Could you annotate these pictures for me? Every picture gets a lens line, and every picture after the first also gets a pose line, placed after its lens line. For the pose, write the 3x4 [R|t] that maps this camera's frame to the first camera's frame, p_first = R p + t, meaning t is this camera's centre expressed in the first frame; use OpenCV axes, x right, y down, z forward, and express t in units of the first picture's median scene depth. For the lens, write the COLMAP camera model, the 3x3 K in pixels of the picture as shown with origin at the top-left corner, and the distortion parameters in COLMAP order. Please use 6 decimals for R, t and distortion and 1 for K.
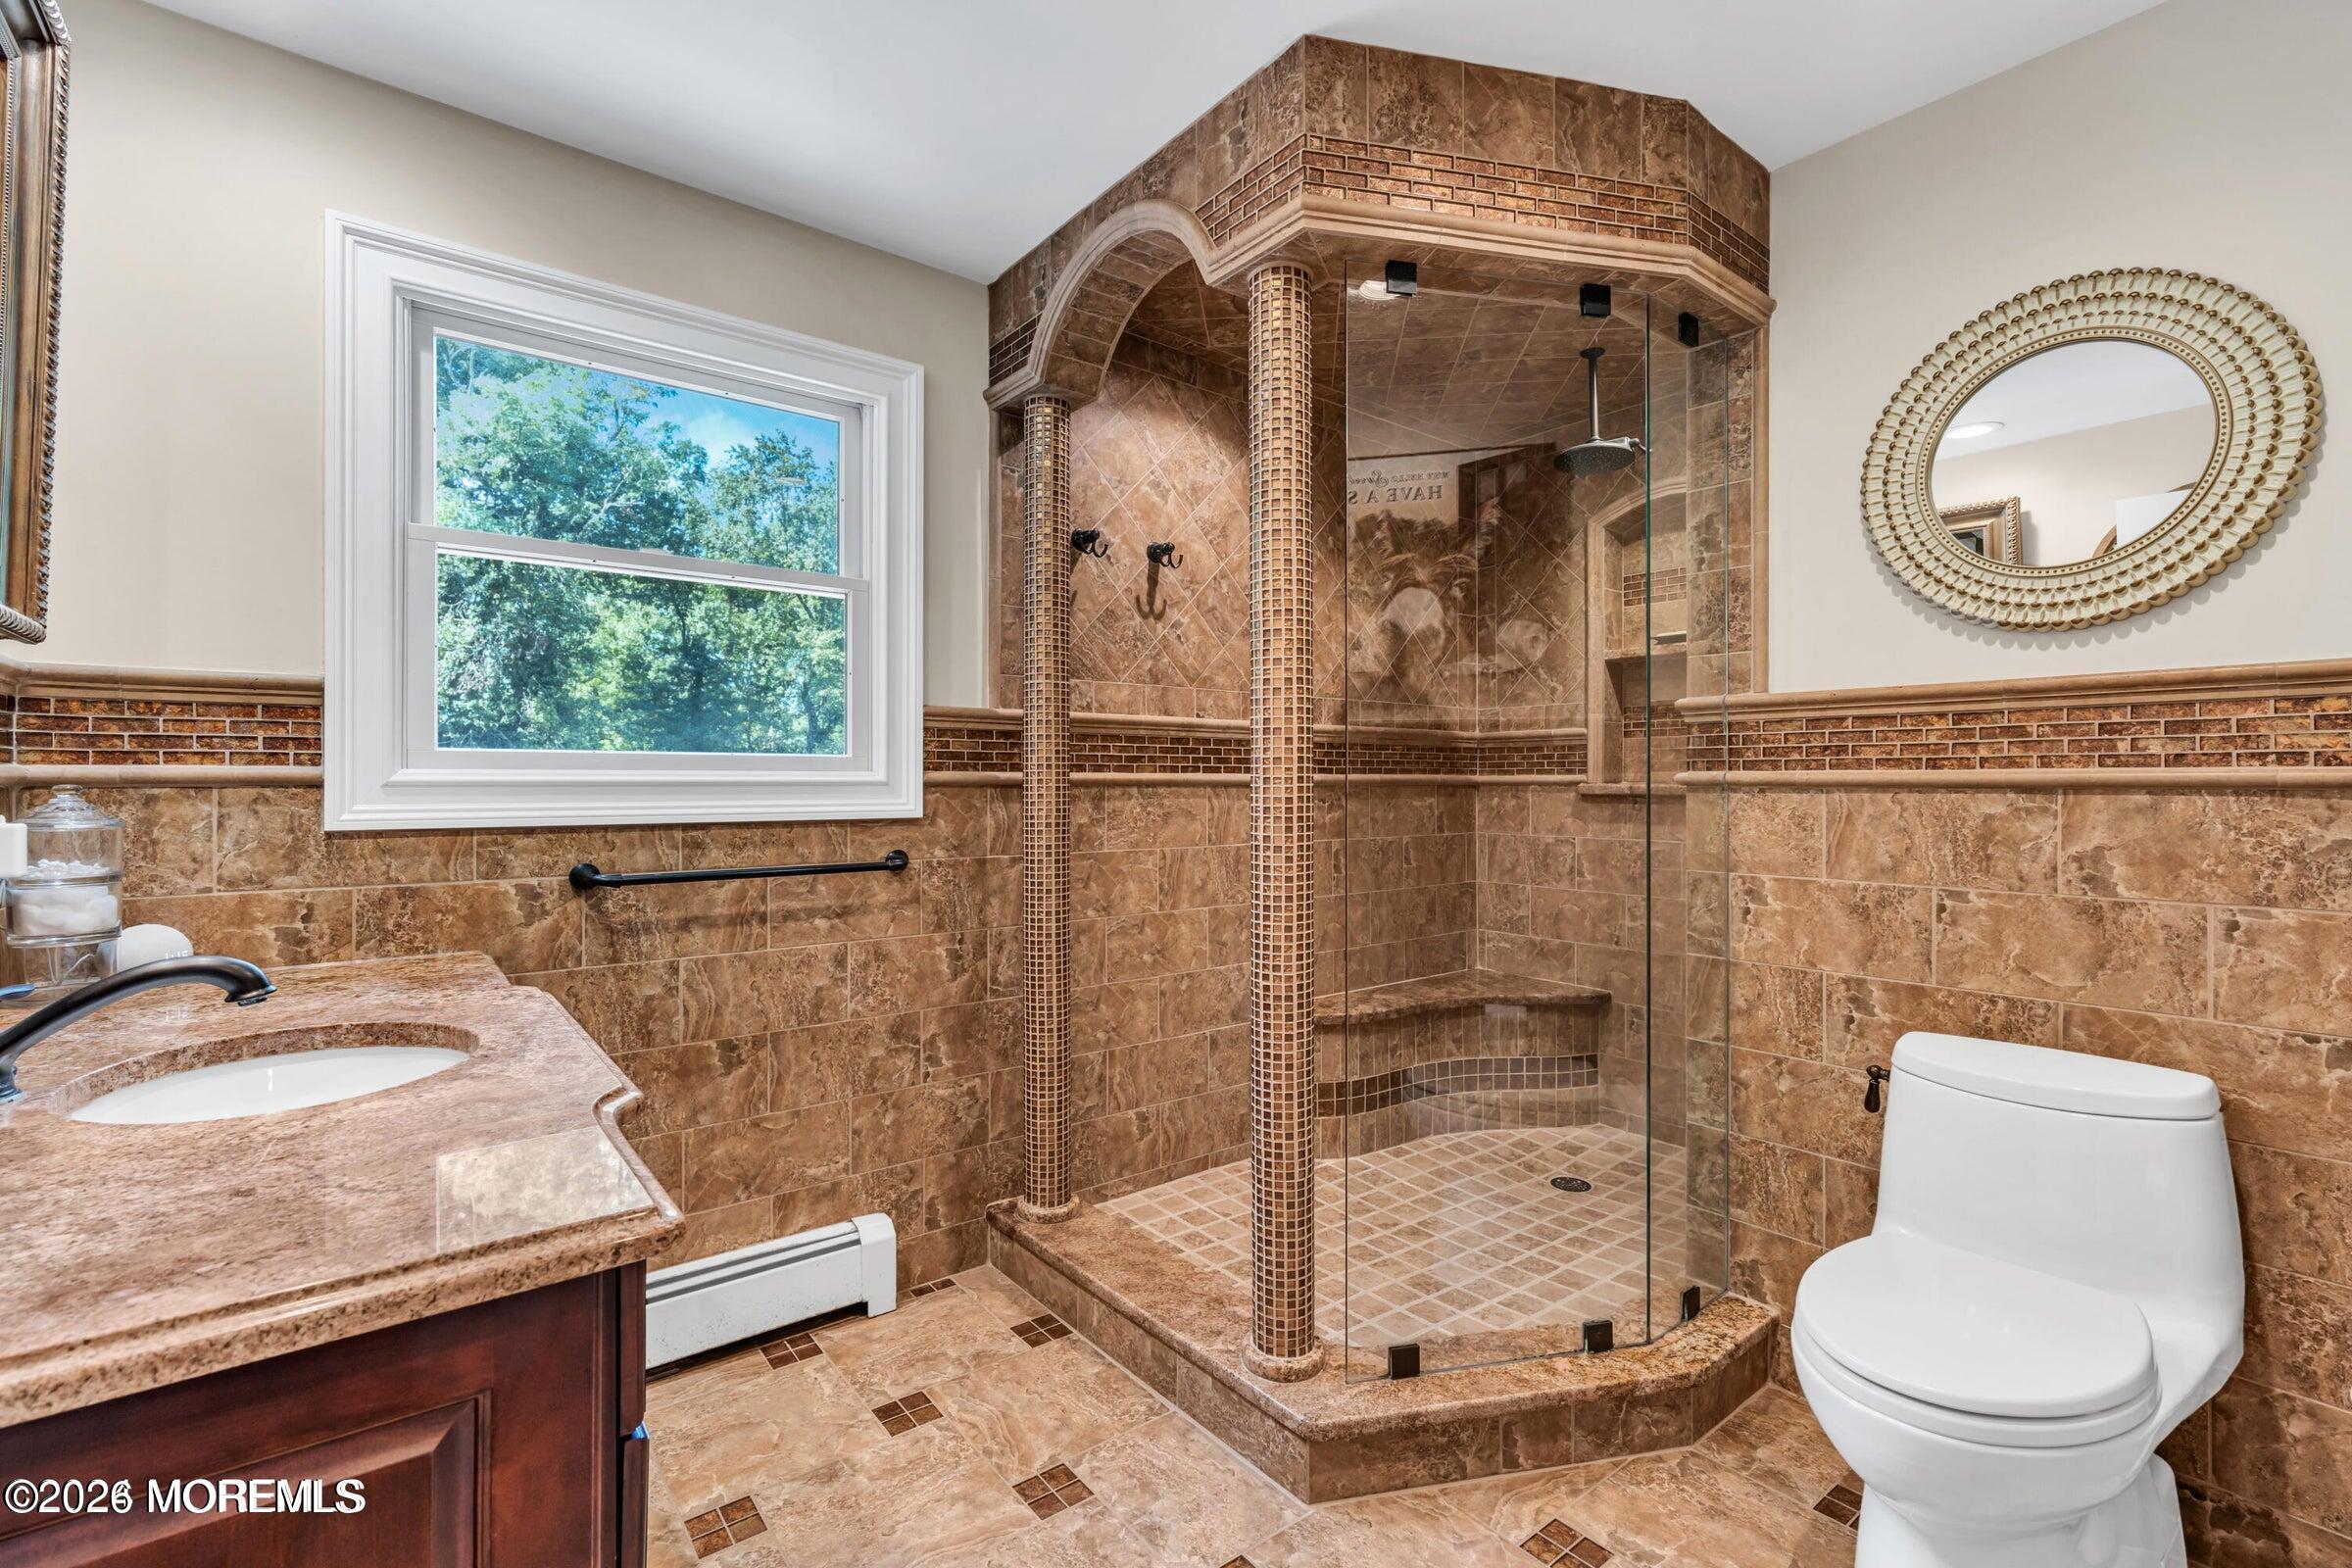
lens RADIAL K [[1049.3, 0, 1166.5], [0, 1049.3, 783.1], [0, 0, 1]] dist [0.000068, 0.000551]
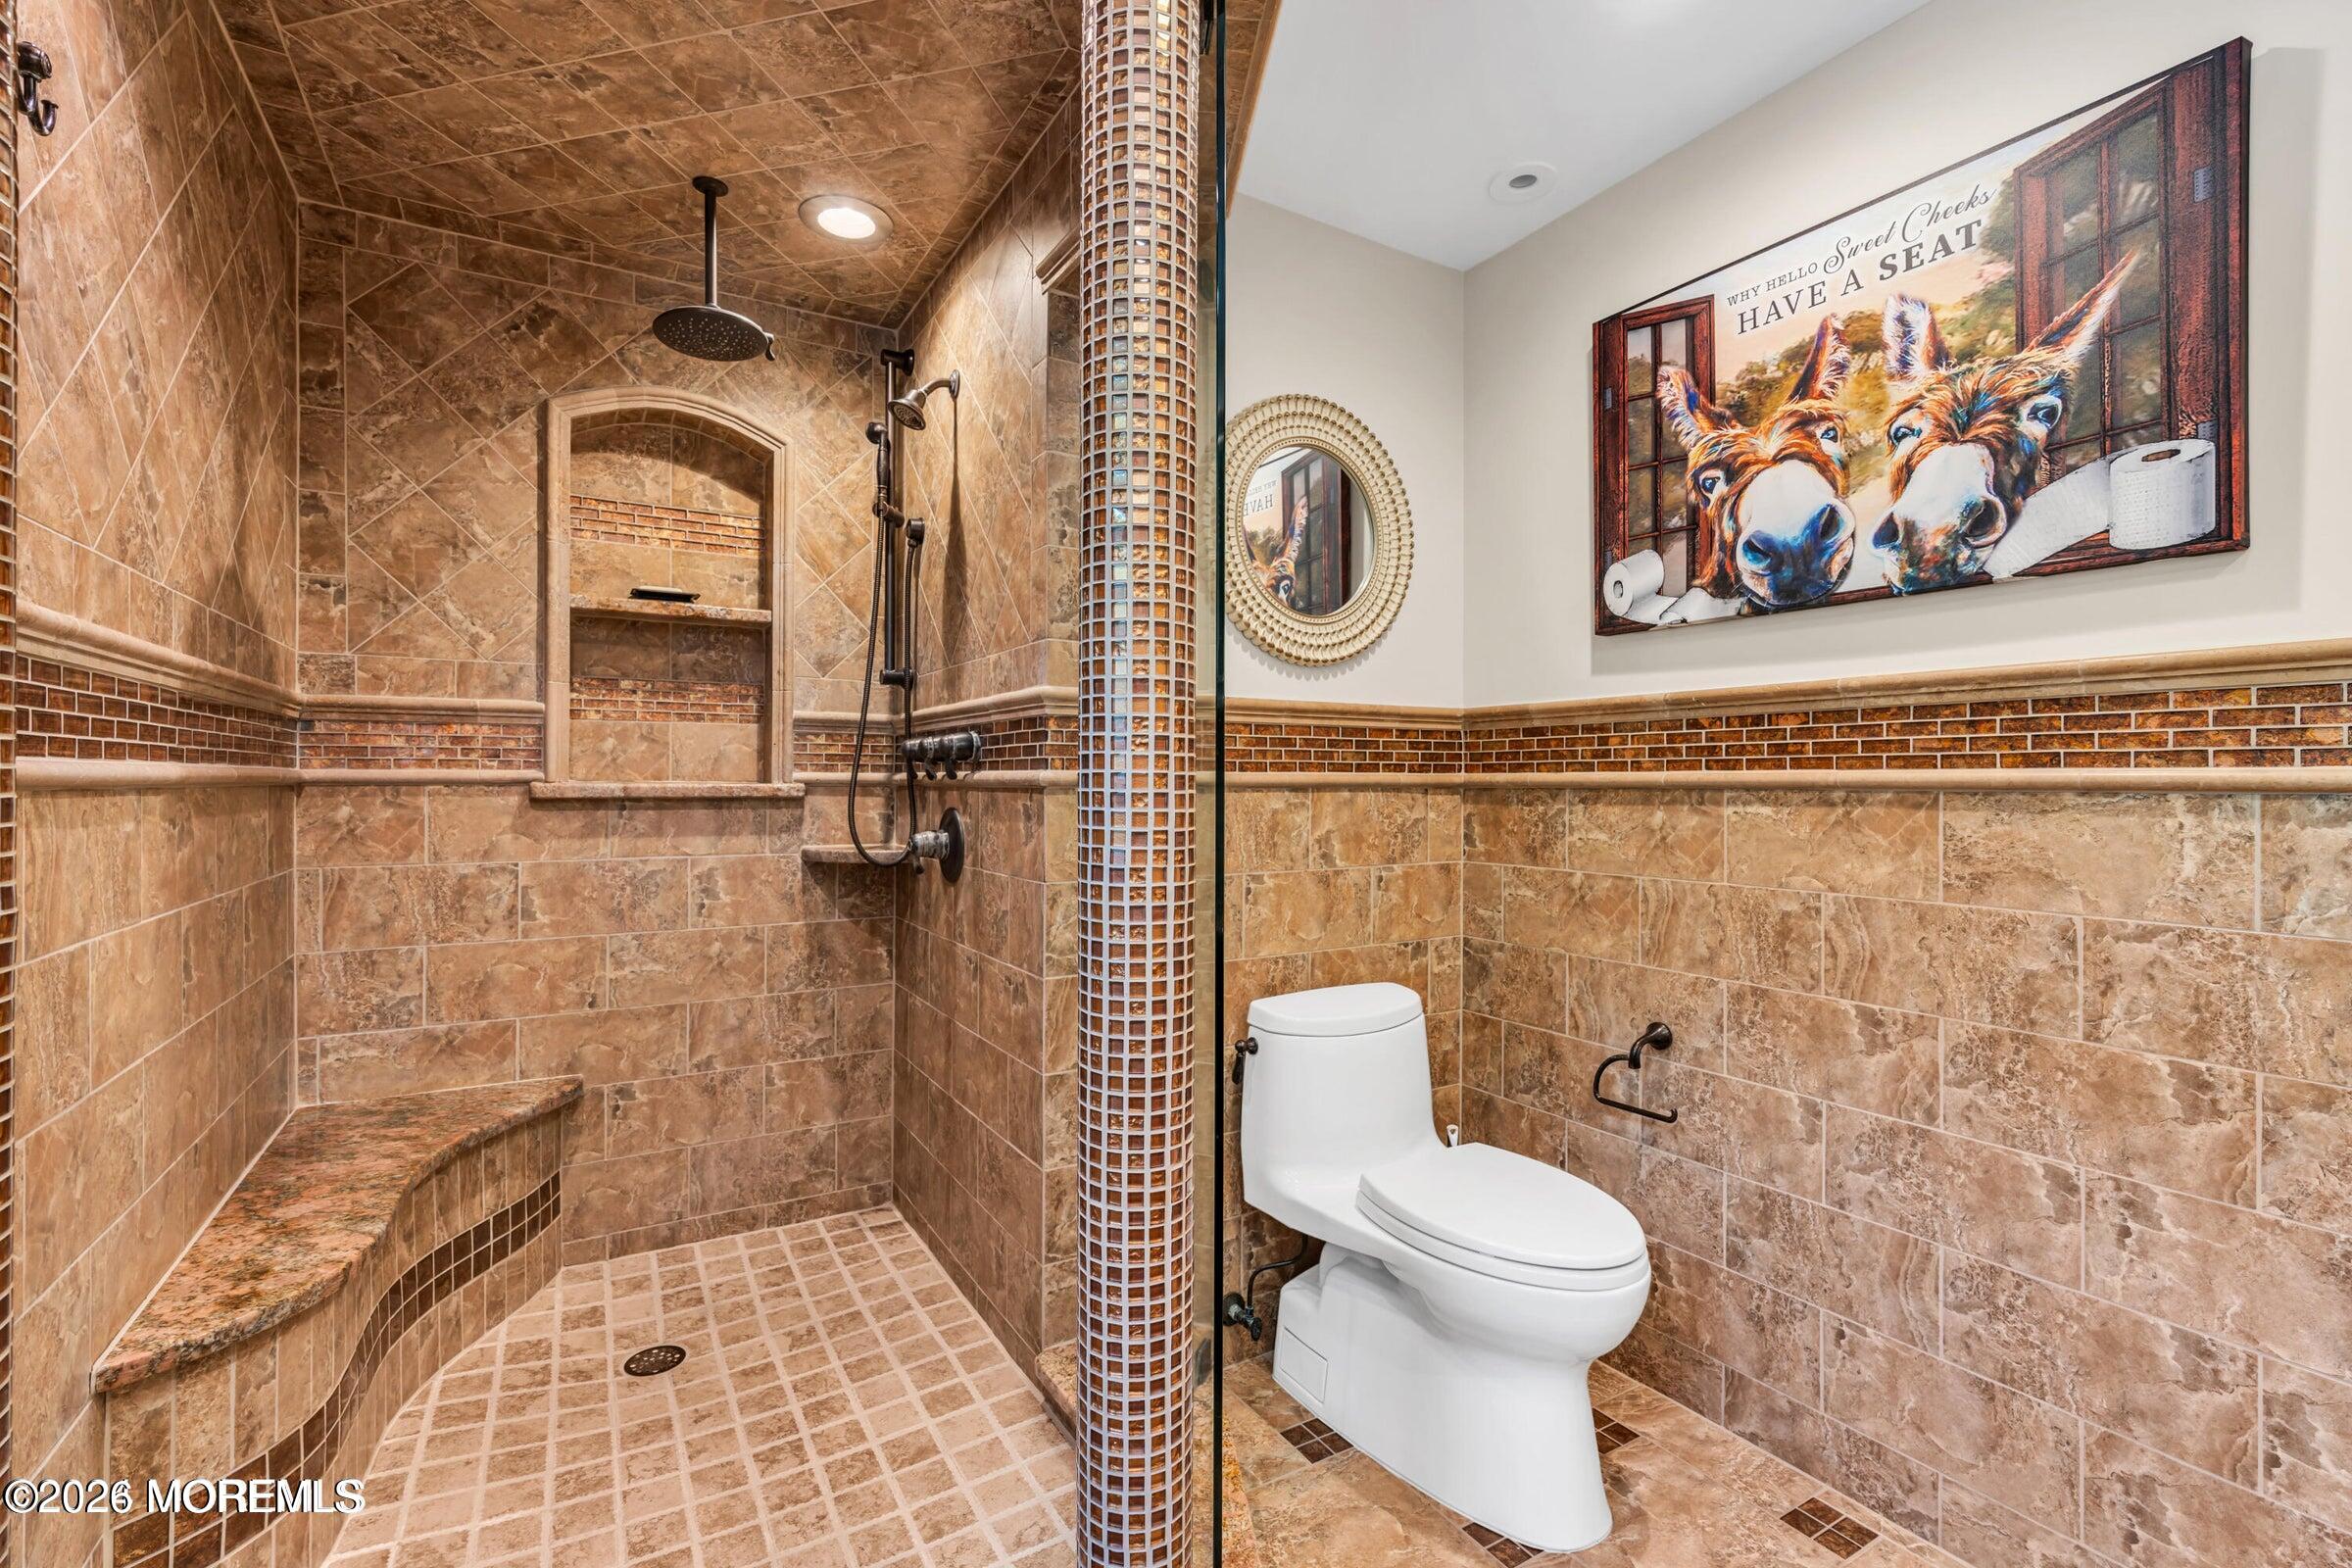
lens RADIAL K [[1049.3, 0, 1176.2], [0, 1049.3, 779.7], [0, 0, 1]] dist [0.000068, 0.000551]
pose [[0.122244, 0.002443, 0.992497, -0.422627], [-0.002283, 0.999995, -0.002180, -0.001477], [-0.992497, -0.001999, 0.122249, 0.924944]]
